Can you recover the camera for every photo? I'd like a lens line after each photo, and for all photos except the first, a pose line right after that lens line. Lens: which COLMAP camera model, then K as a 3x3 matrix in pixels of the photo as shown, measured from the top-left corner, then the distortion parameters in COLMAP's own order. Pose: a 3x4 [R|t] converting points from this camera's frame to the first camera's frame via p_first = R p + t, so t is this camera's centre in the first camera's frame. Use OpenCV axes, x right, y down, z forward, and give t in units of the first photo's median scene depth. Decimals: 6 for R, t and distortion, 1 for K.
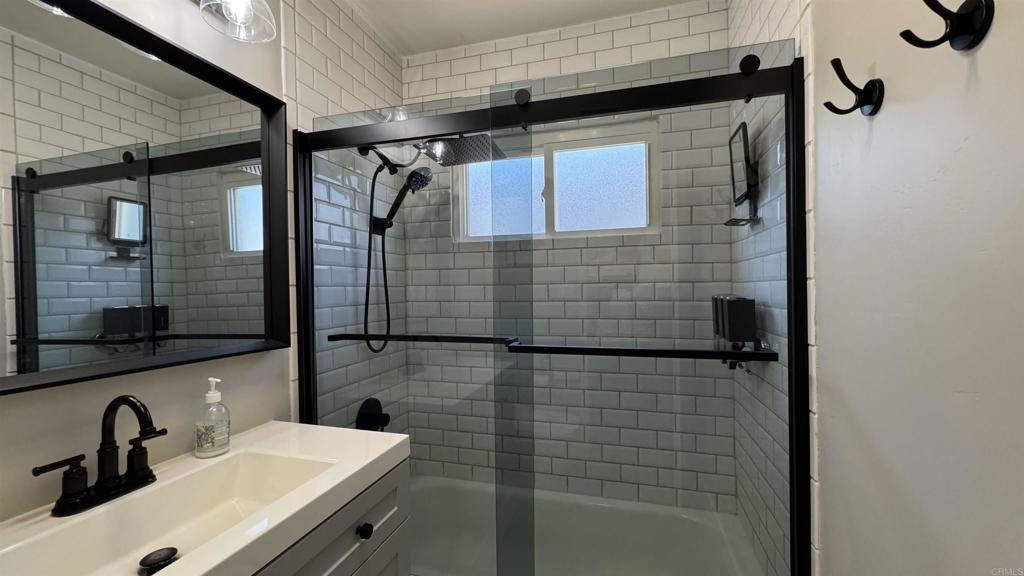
lens RADIAL K [[408.3, 0, 511.5], [0, 408.3, 290.9], [0, 0, 1]] dist [-0.008414, 0.001161]
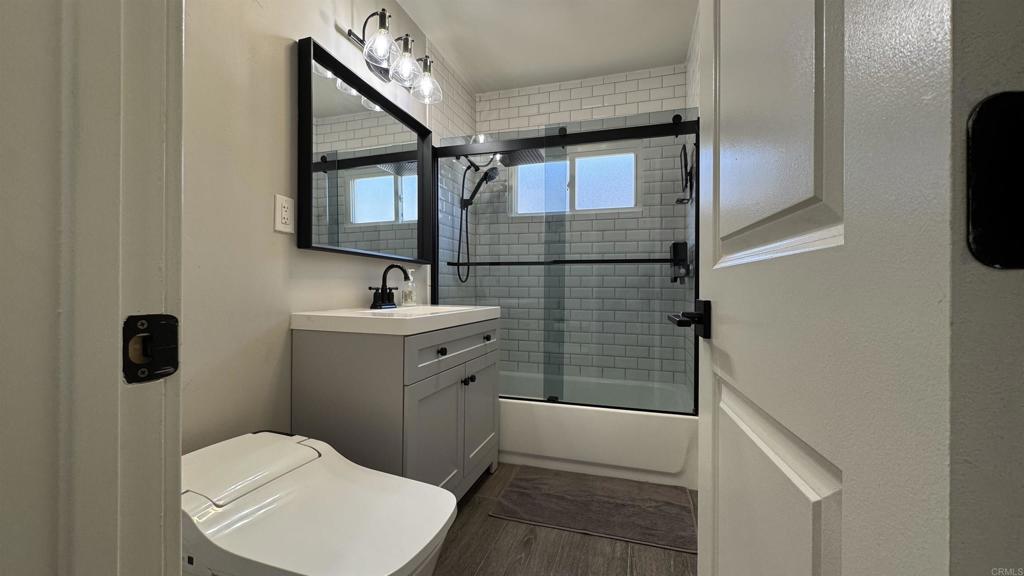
lens RADIAL K [[408.3, 0, 511.6], [0, 408.3, 294.0], [0, 0, 1]] dist [-0.008414, 0.001161]
pose [[0.999445, 0.020334, -0.026392, -0.098321], [-0.020227, 0.999786, 0.004314, 0.190842], [0.026474, -0.003778, 0.999642, -0.620036]]
